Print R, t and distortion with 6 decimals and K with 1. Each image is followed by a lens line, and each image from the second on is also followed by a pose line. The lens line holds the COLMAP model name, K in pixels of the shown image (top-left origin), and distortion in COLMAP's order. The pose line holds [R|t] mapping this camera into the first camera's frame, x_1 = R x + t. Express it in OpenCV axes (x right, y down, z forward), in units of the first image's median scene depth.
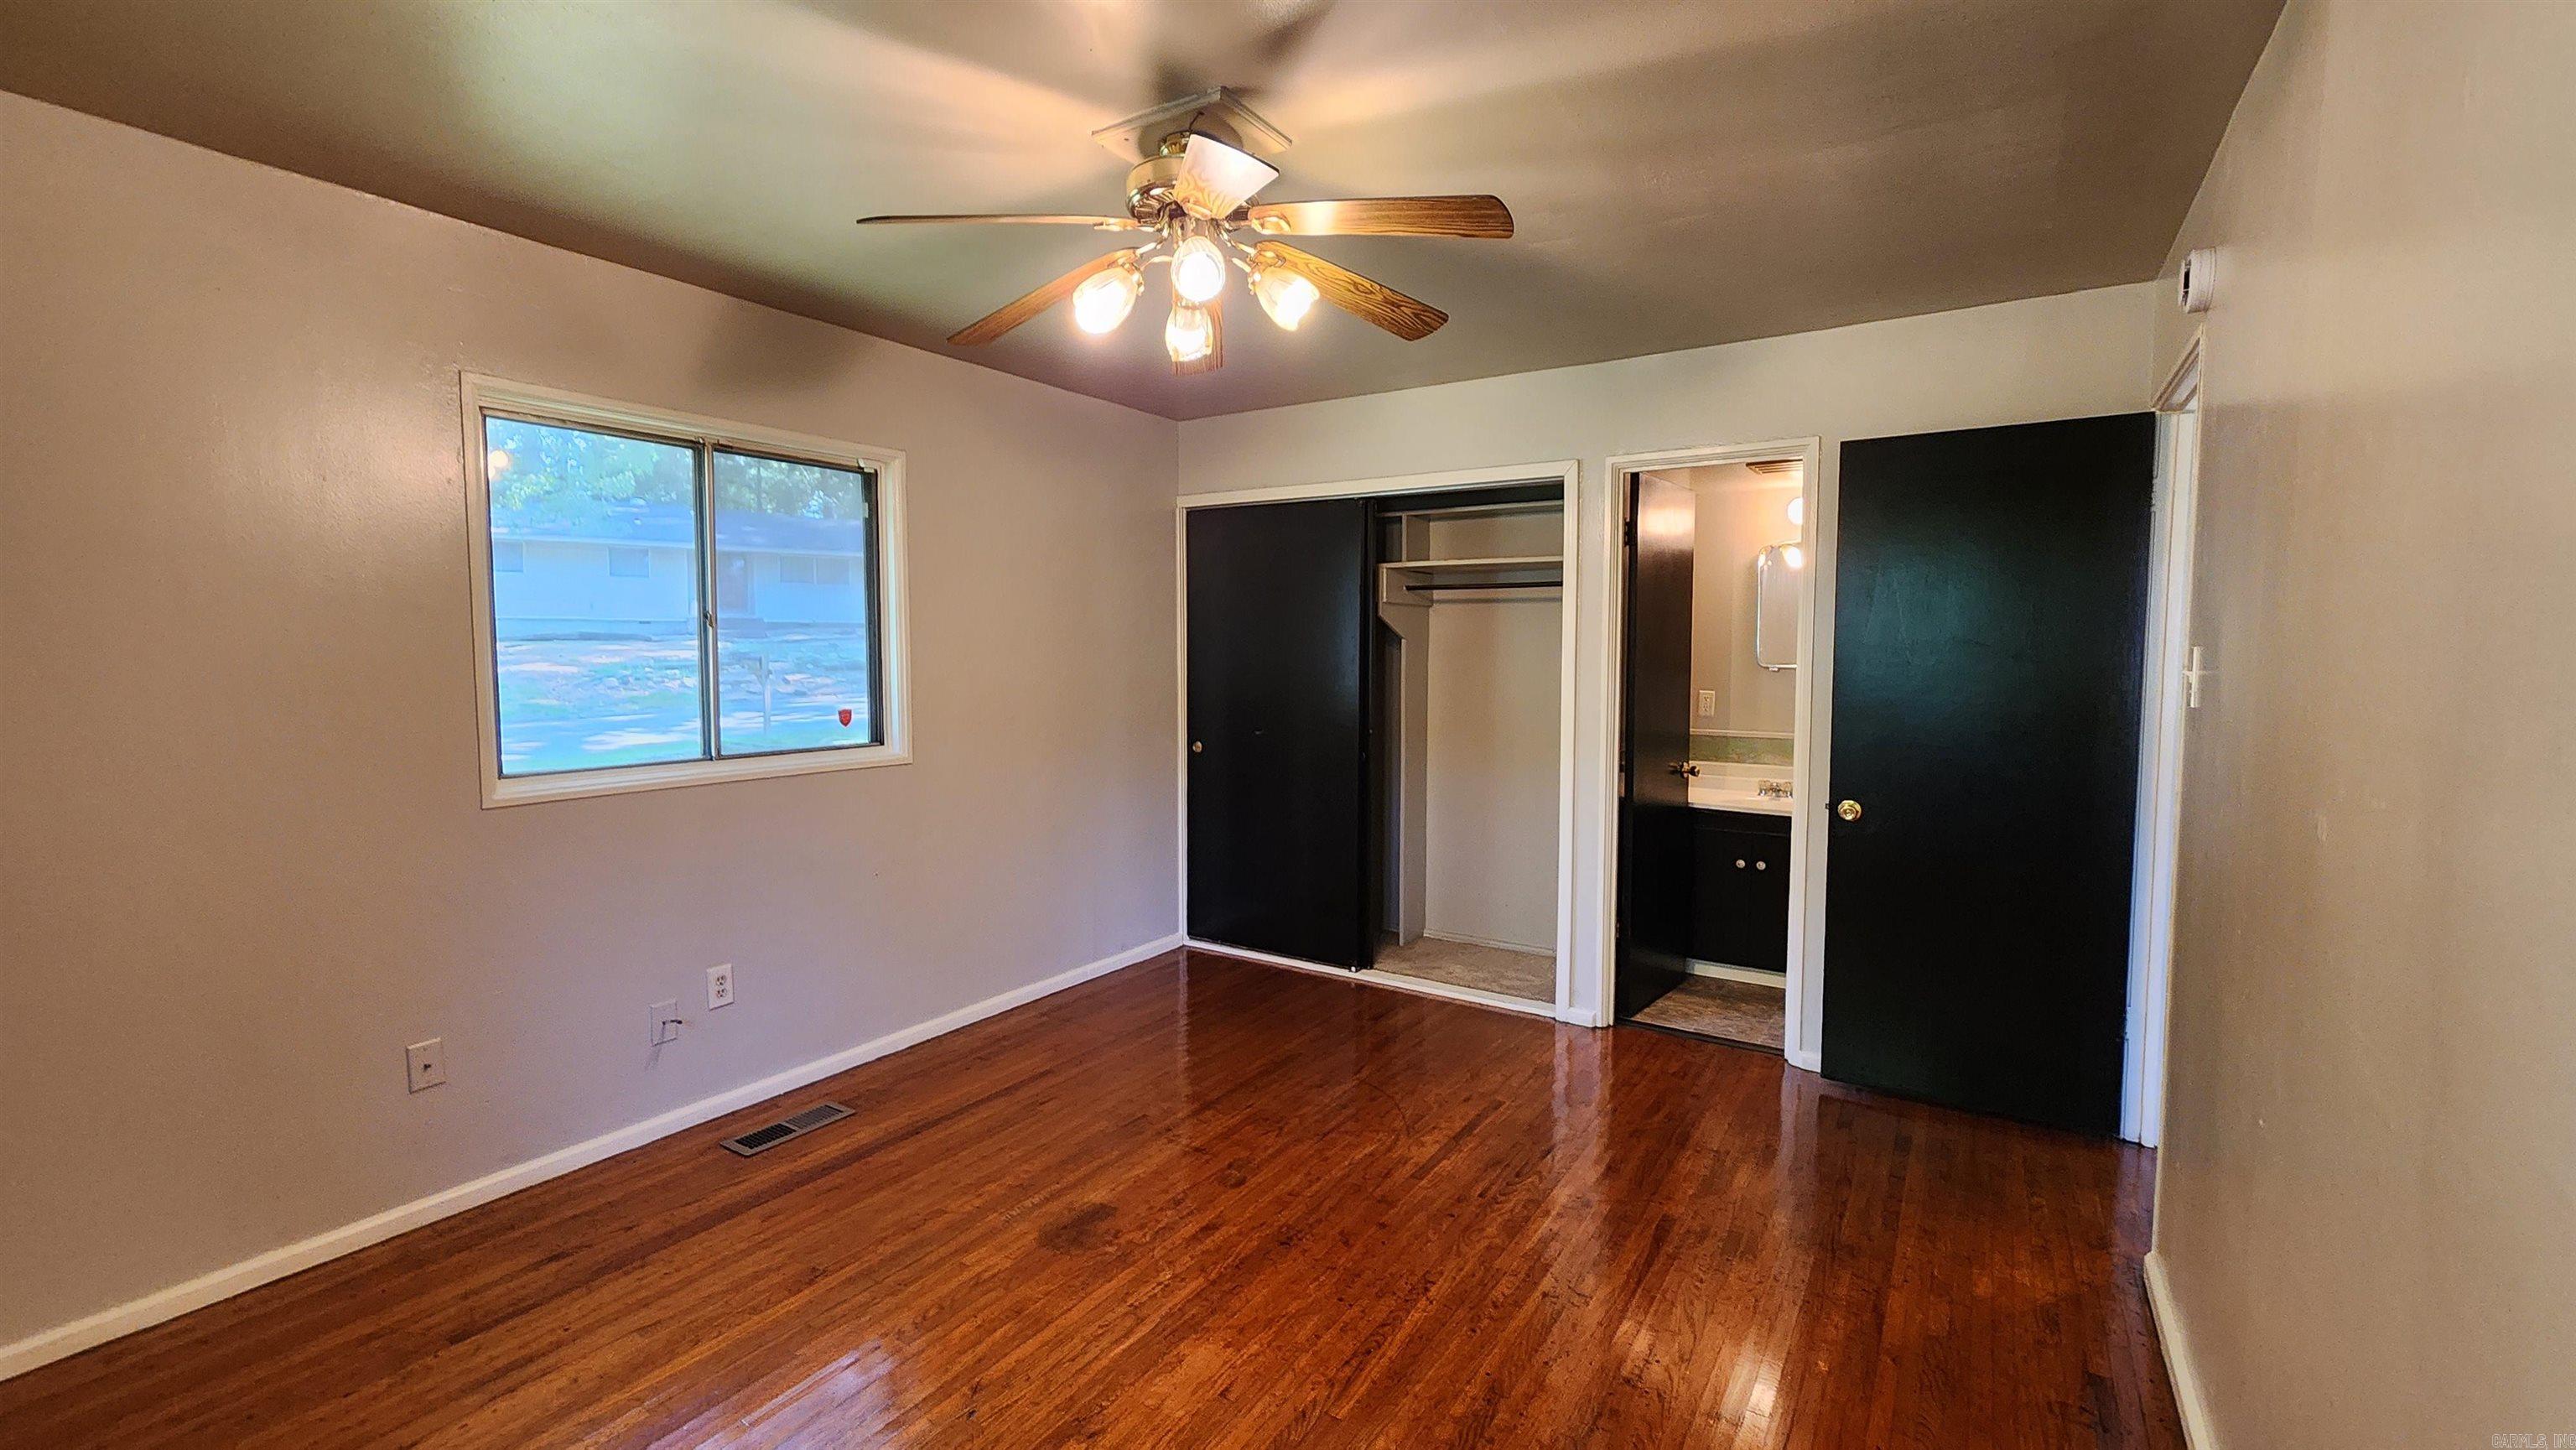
lens RADIAL K [[1063.8, 0, 1286.2], [0, 1063.8, 720.3], [0, 0, 1]] dist [0.001416, -0.000265]
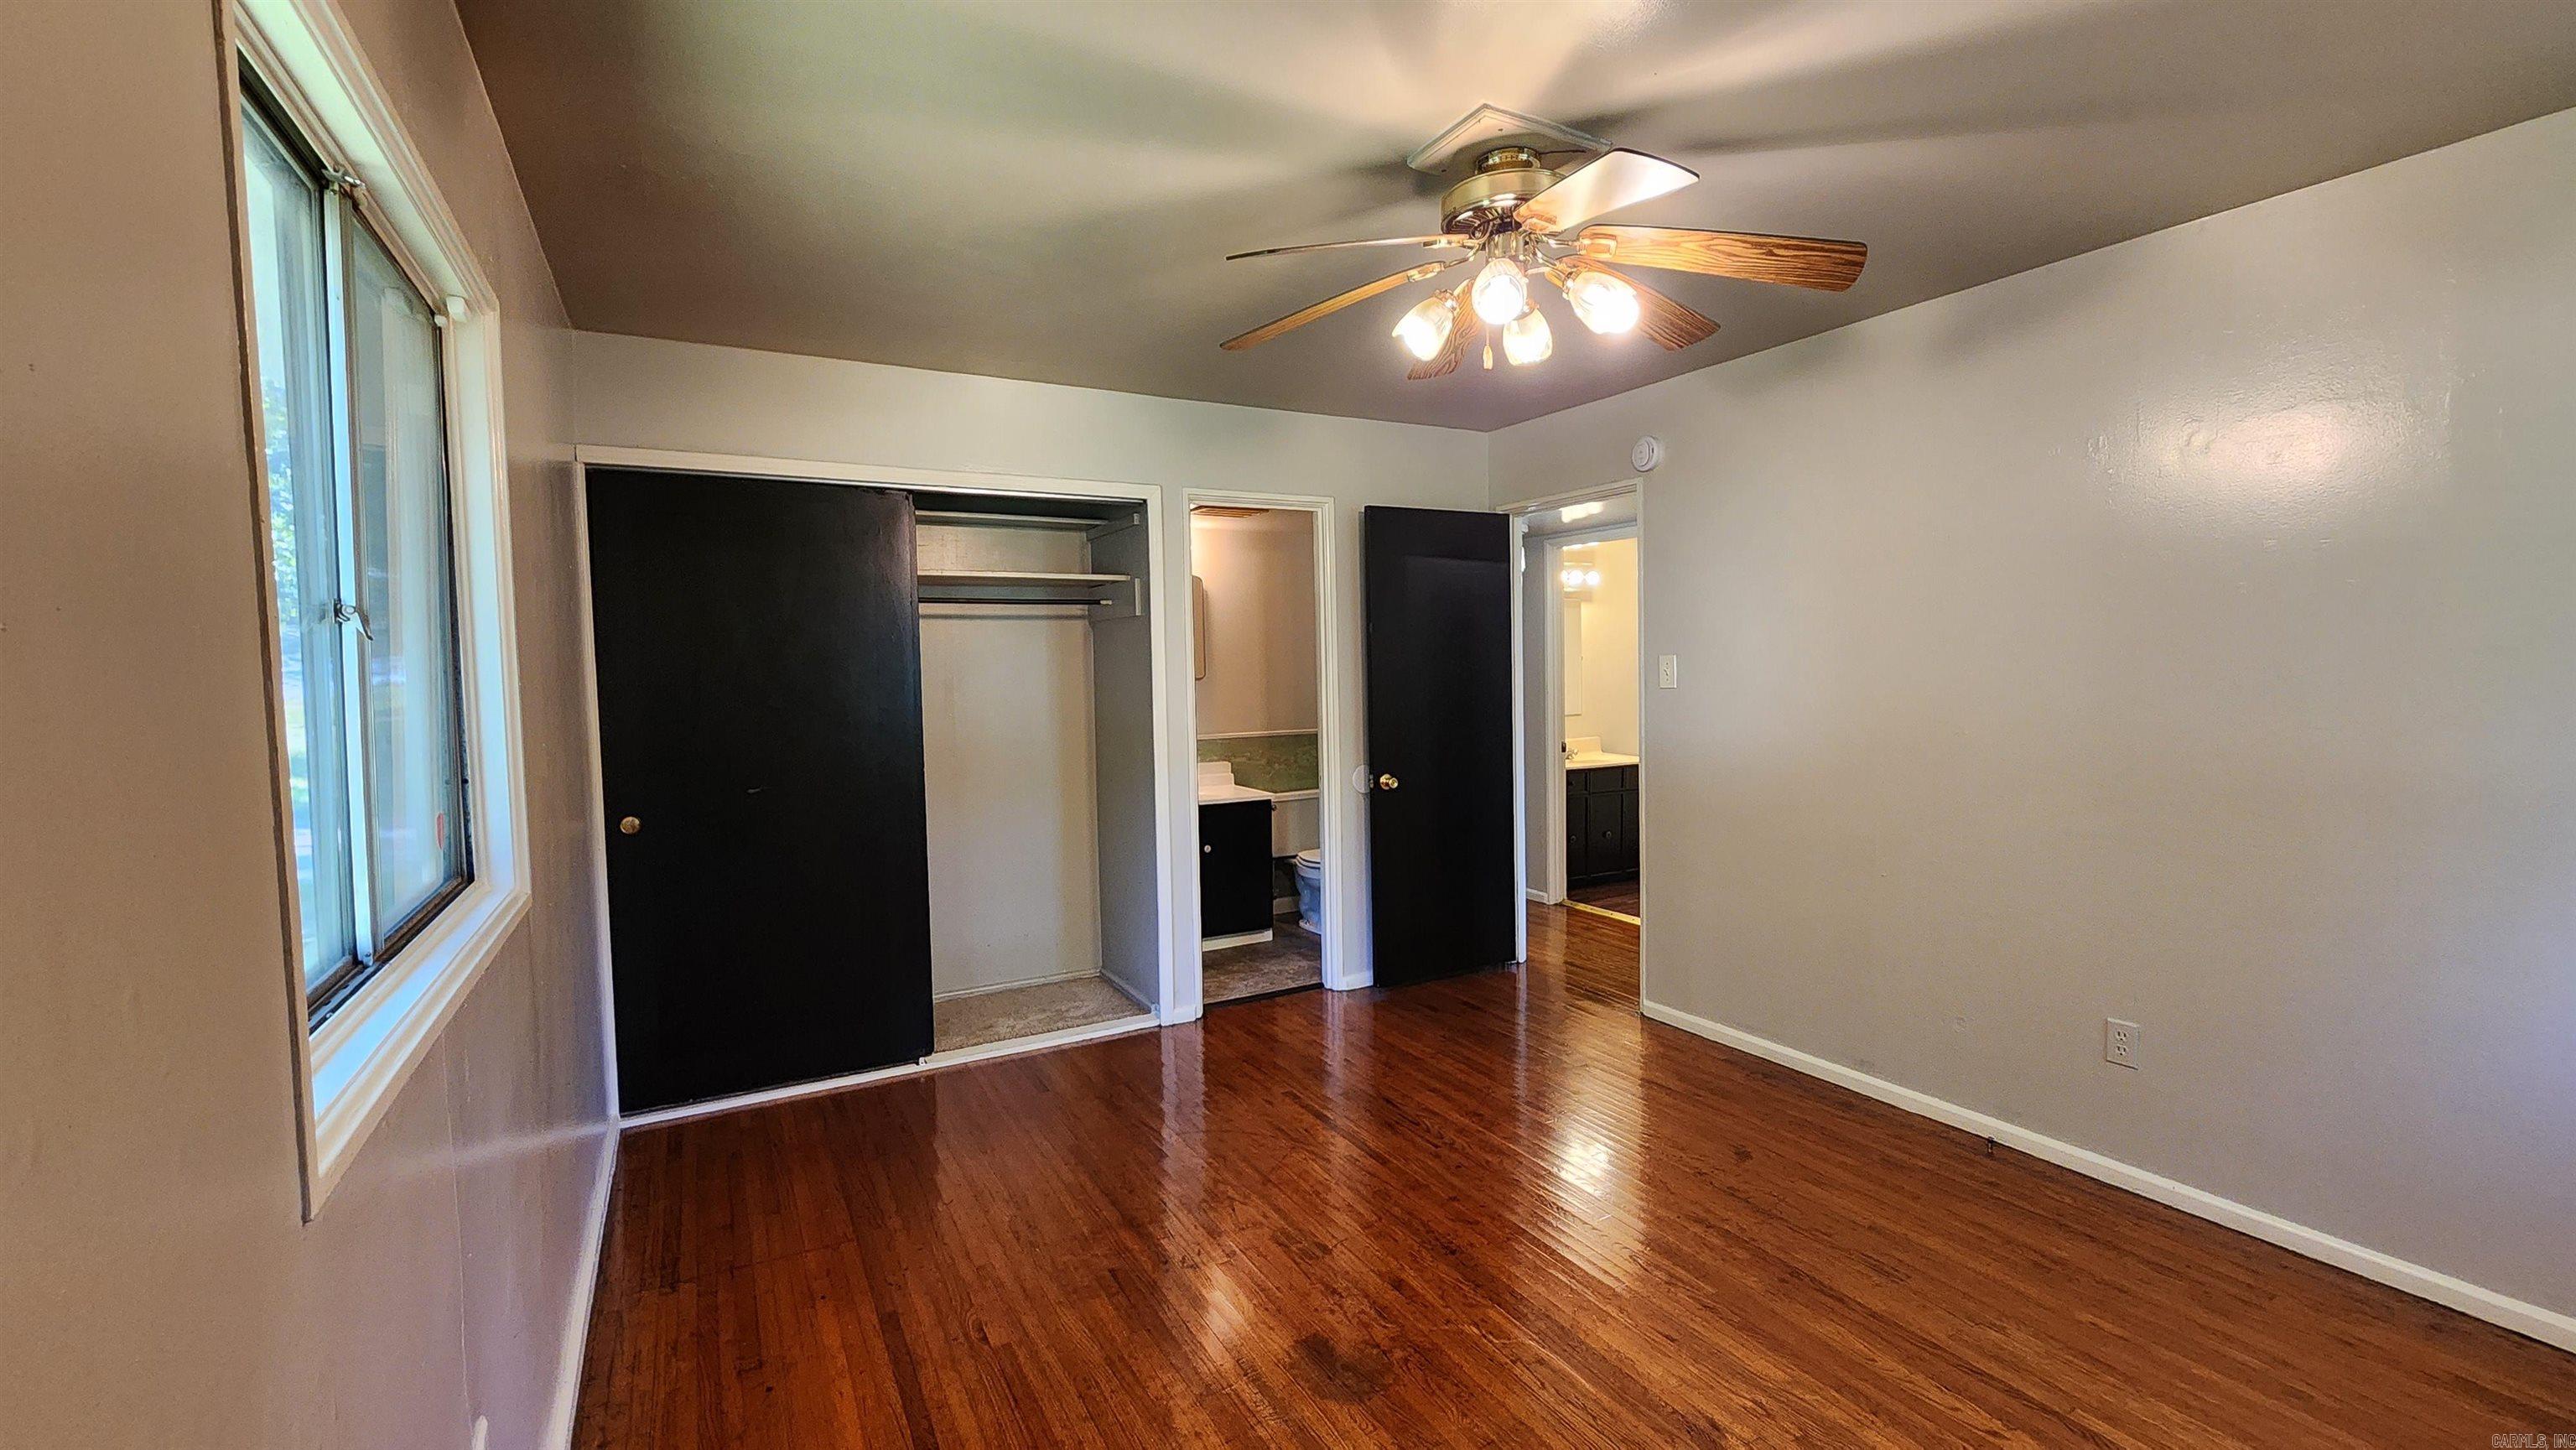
lens RADIAL K [[1063.8, 0, 1279.9], [0, 1063.8, 712.2], [0, 0, 1]] dist [0.001416, -0.000265]
pose [[0.470018, -0.051796, 0.881136, -0.686516], [0.079610, 0.996696, 0.016123, -0.033543], [-0.879059, 0.062569, 0.472589, 0.465668]]
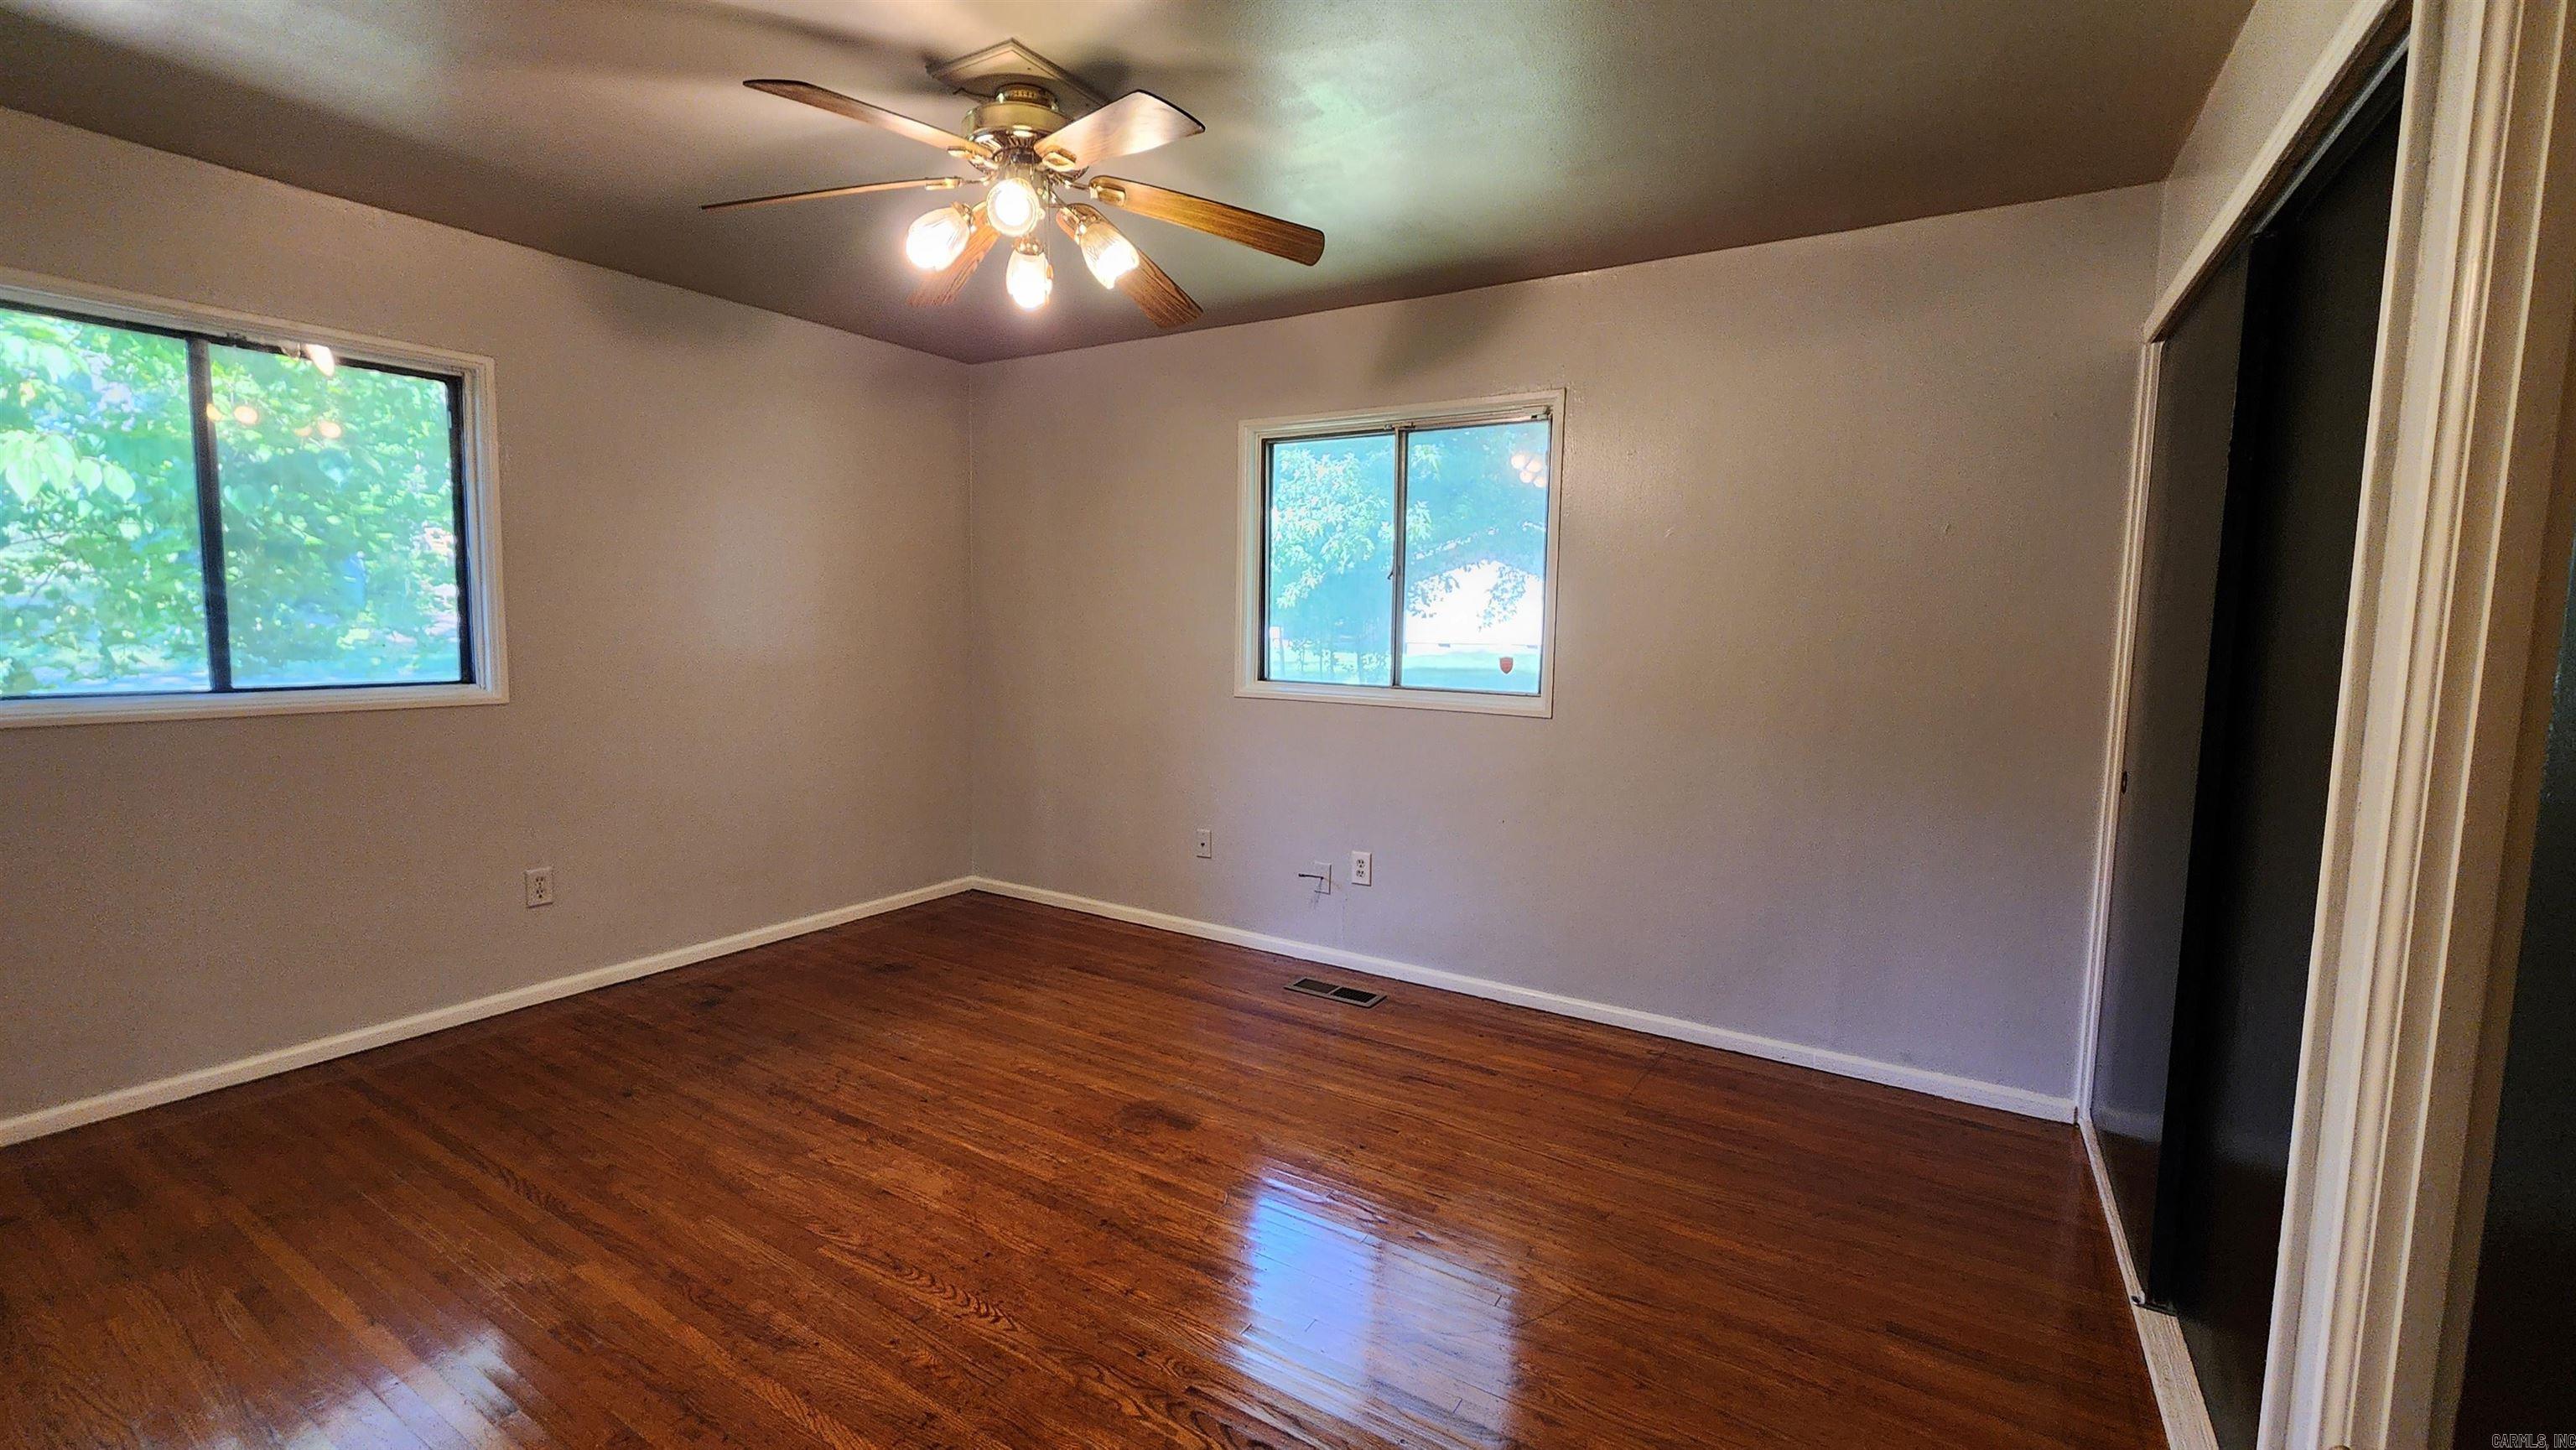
lens RADIAL K [[1063.8, 0, 1281.9], [0, 1063.8, 712.8], [0, 0, 1]] dist [0.001416, -0.000265]
pose [[0.030620, 0.092157, -0.995274, 0.641102], [-0.086615, 0.992239, 0.089212, -0.031217], [0.995771, 0.083474, 0.038364, 0.786622]]
